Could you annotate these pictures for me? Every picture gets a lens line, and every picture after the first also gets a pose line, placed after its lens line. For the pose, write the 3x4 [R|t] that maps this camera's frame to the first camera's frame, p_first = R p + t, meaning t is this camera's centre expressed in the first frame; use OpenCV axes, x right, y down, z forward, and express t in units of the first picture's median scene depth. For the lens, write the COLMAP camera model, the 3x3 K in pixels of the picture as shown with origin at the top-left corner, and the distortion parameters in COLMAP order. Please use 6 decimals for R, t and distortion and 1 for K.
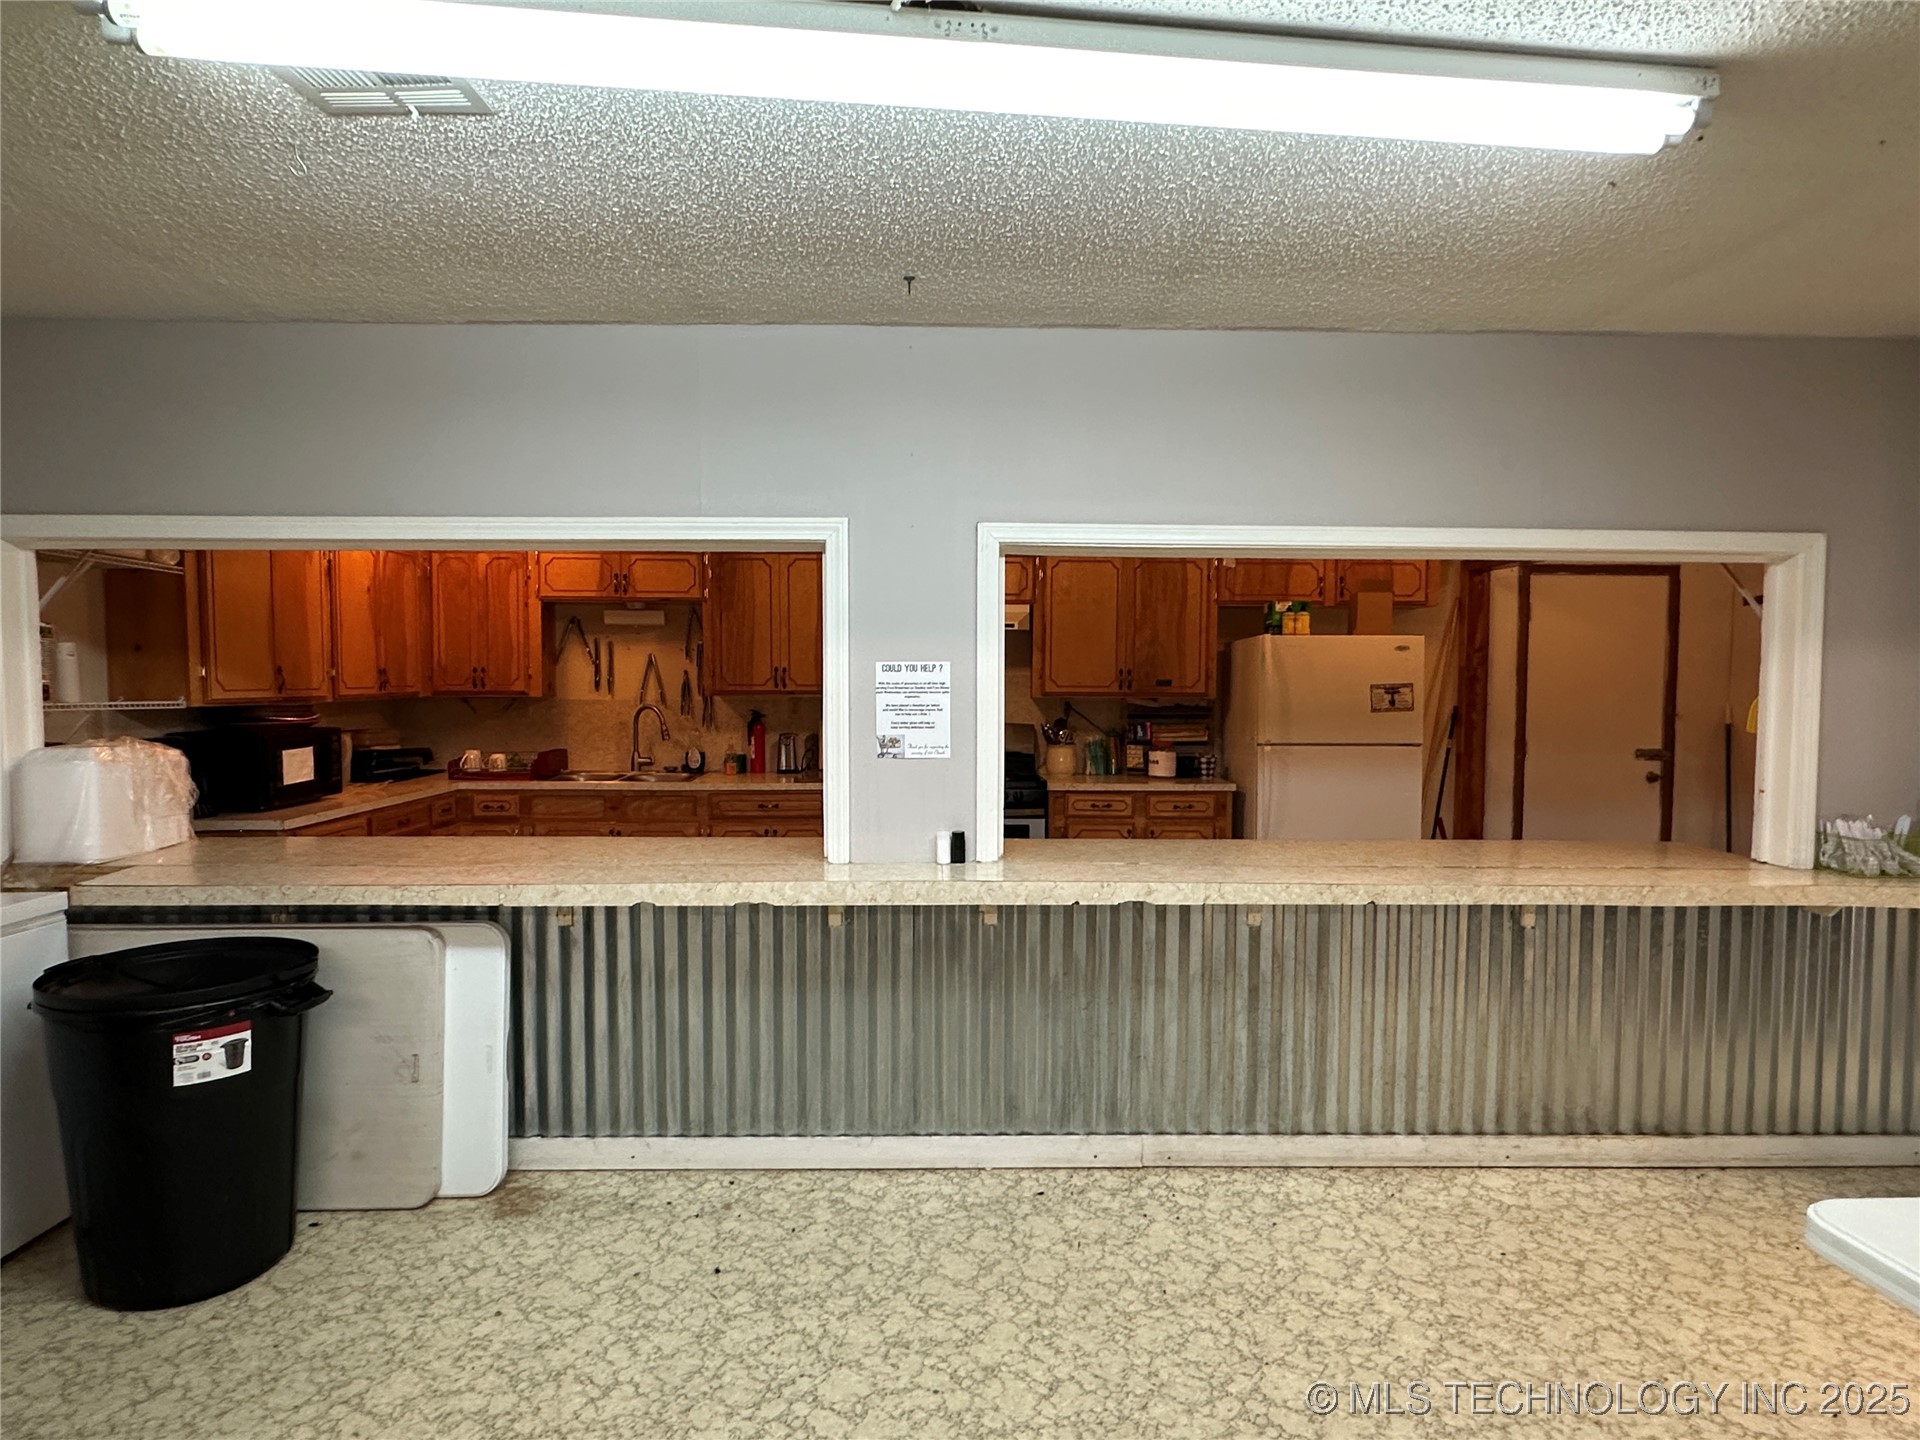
lens RADIAL K [[1111.3, 0, 956.8], [0, 1111.3, 731.1], [0, 0, 1]] dist [-0.000918, 0.002124]
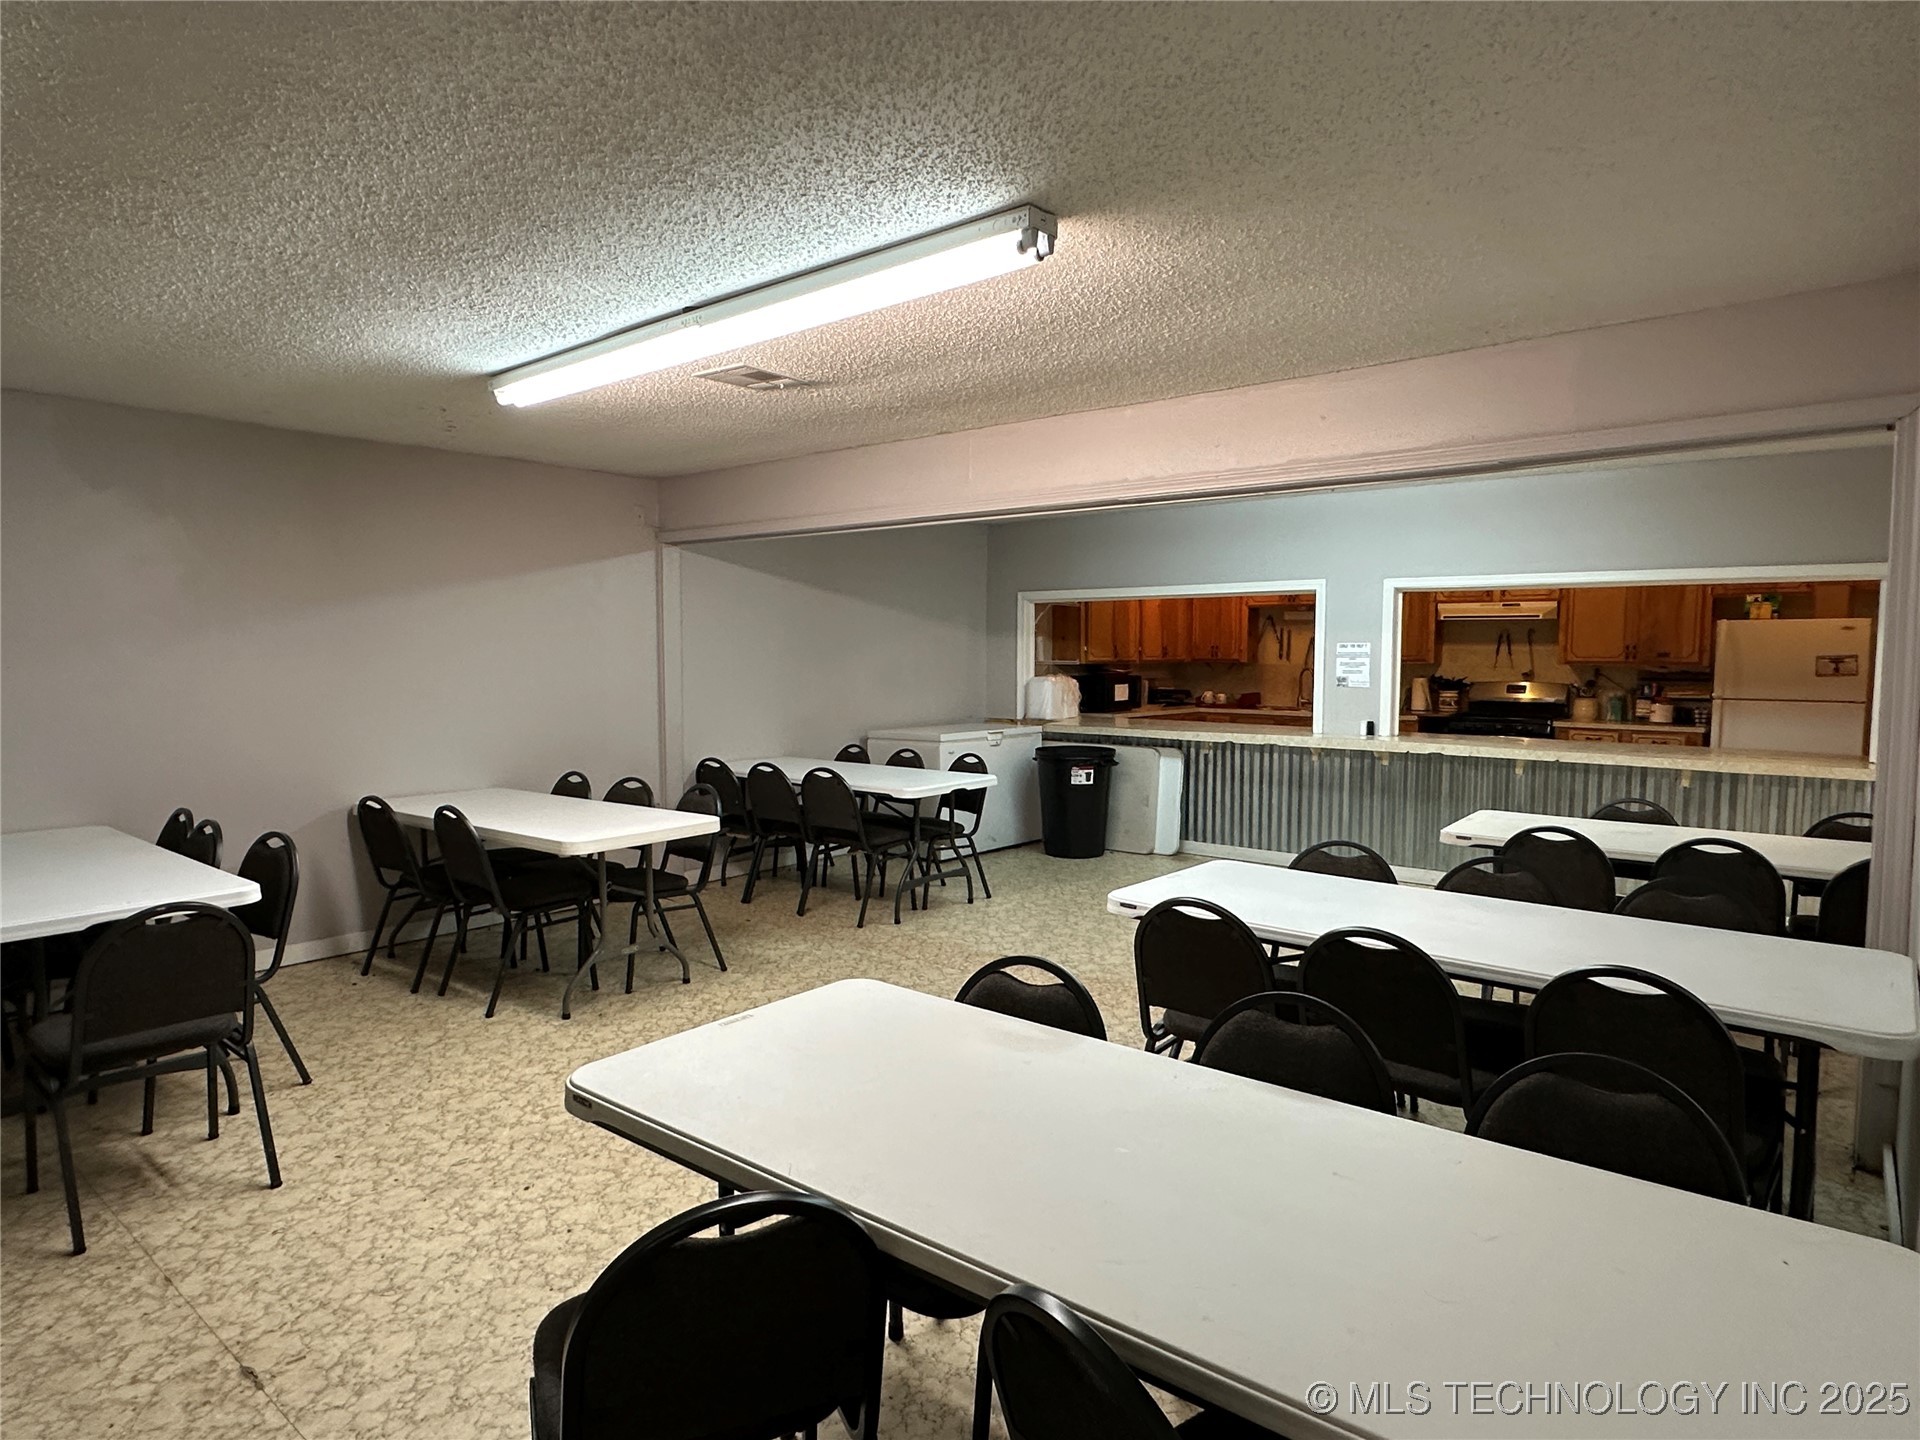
lens RADIAL K [[1111.3, 0, 962.3], [0, 1111.3, 721.2], [0, 0, 1]] dist [-0.000918, 0.002124]
pose [[0.757008, 0.040128, -0.652172, 0.606347], [-0.031933, 0.999192, 0.024414, 0.047006], [0.652625, 0.002344, 0.757678, -0.869492]]
